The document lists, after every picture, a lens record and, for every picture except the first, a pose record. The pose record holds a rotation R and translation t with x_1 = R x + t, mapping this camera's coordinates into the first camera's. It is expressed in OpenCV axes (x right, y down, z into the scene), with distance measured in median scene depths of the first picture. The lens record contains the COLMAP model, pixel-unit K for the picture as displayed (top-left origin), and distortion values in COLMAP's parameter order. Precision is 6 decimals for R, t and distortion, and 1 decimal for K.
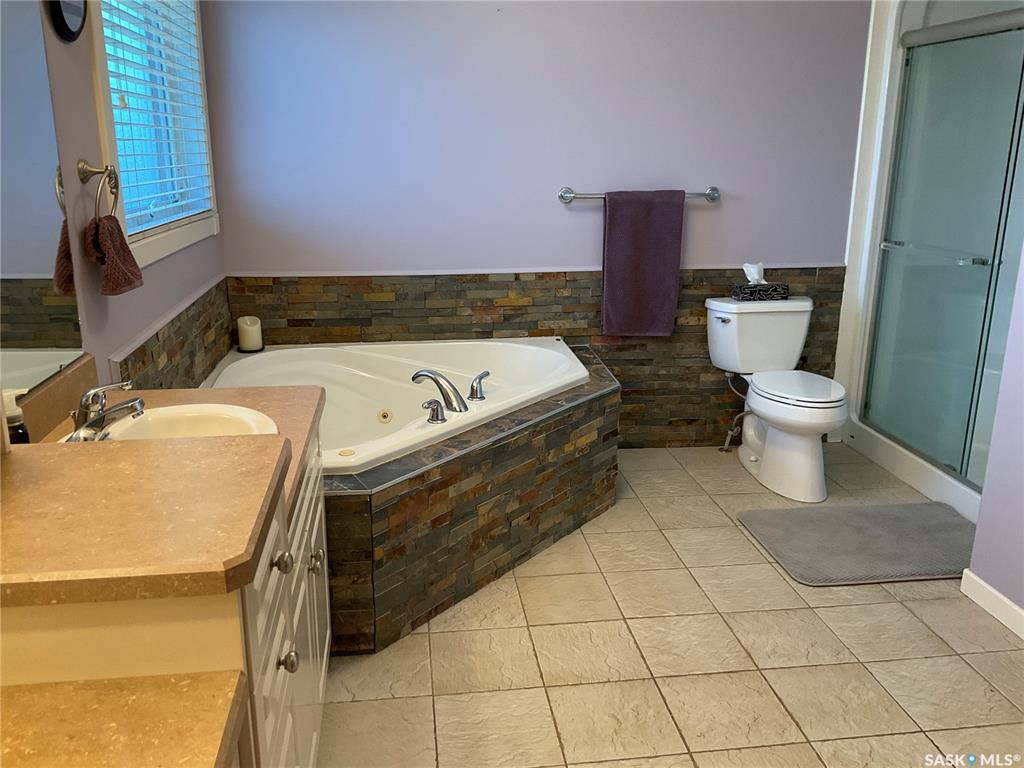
lens RADIAL K [[845.8, 0, 510.8], [0, 845.8, 390.1], [0, 0, 1]] dist [0.056545, -0.113032]
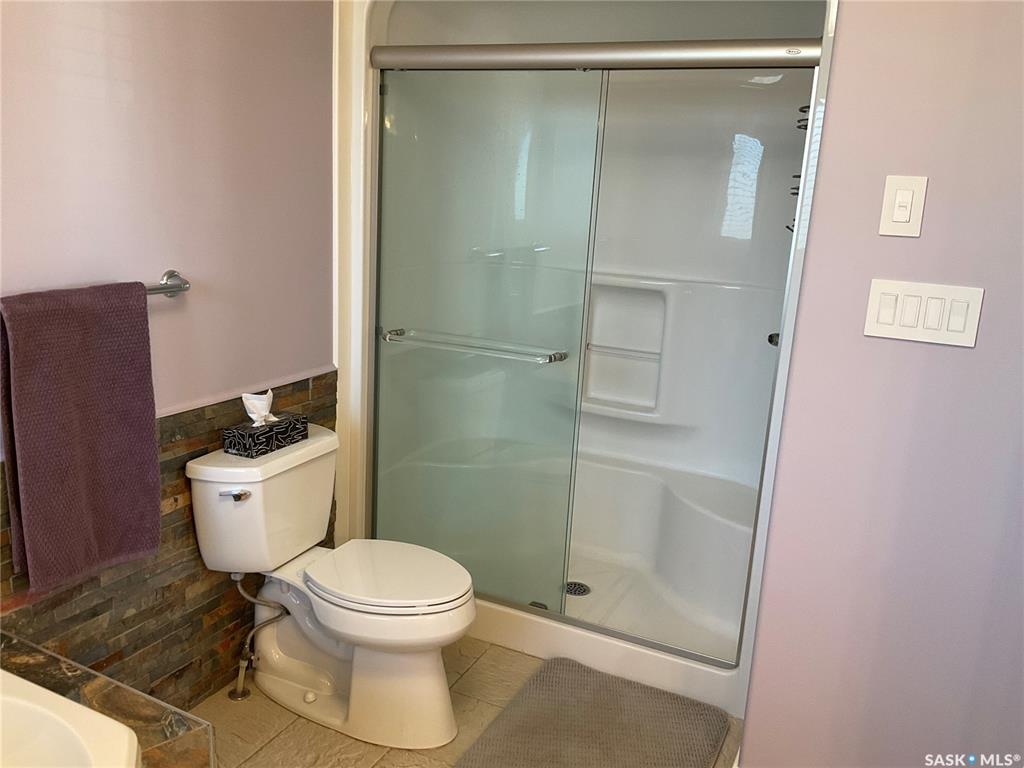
lens RADIAL K [[845.8, 0, 510.8], [0, 845.8, 390.1], [0, 0, 1]] dist [0.056545, -0.113032]
pose [[0.536793, -0.167198, 0.826981, -0.114069], [0.177163, 0.980653, 0.083271, -0.163851], [-0.824904, 0.101811, 0.556029, 0.499356]]
